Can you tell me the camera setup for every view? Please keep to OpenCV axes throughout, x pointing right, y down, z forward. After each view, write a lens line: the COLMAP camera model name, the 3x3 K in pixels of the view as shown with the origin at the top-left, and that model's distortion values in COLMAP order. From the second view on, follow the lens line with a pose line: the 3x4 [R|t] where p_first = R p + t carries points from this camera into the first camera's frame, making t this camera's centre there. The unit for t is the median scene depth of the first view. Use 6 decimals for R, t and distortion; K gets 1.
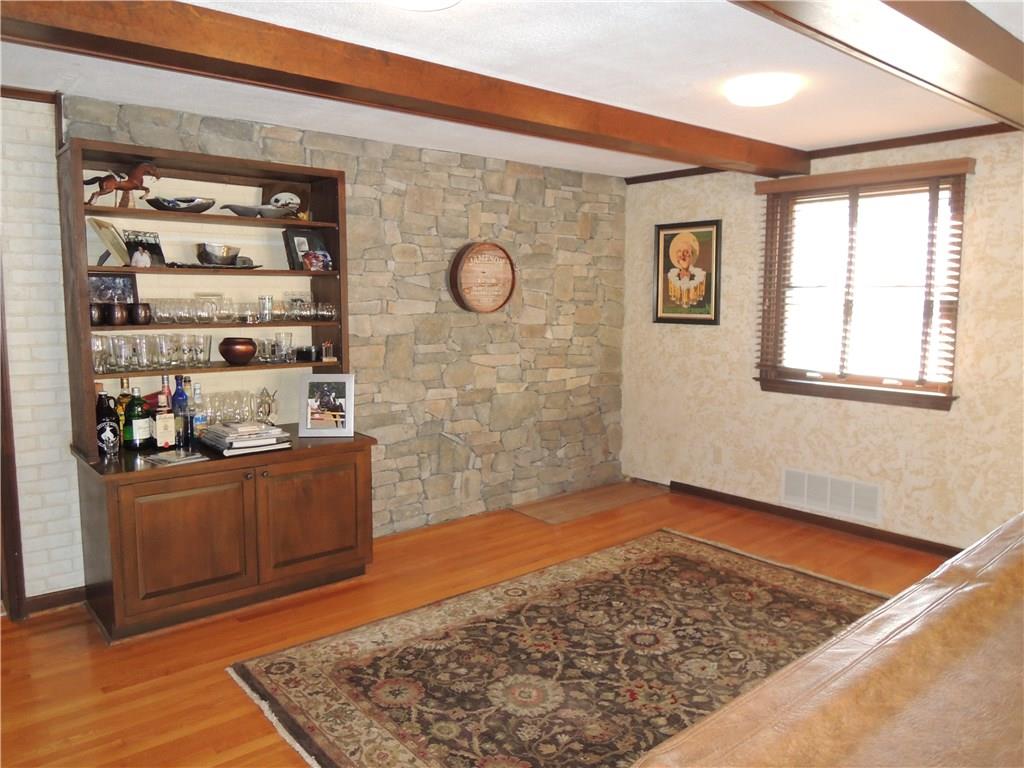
lens RADIAL K [[734.3, 0, 517.9], [0, 734.3, 383.5], [0, 0, 1]] dist [-0.002651, -0.012496]
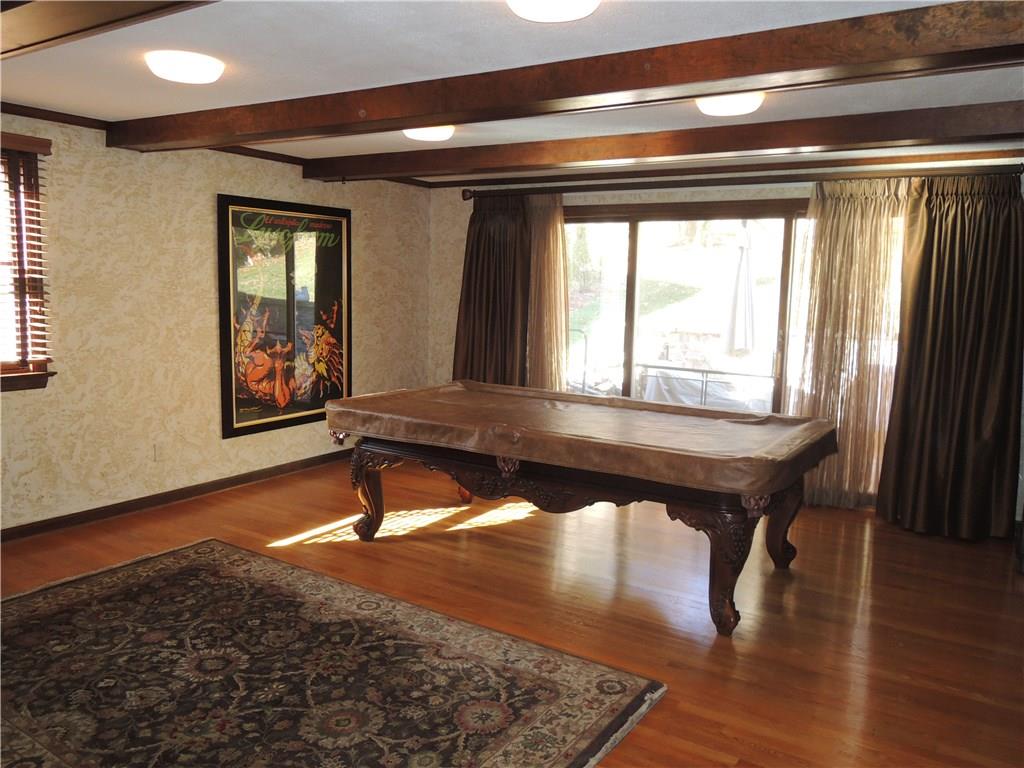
lens RADIAL K [[734.3, 0, 517.4], [0, 734.3, 381.9], [0, 0, 1]] dist [-0.002651, -0.012496]
pose [[-0.263175, -0.132359, 0.955626, -0.677461], [0.092524, 0.982515, 0.161564, -0.090294], [-0.960301, 0.130938, -0.246327, 0.763725]]
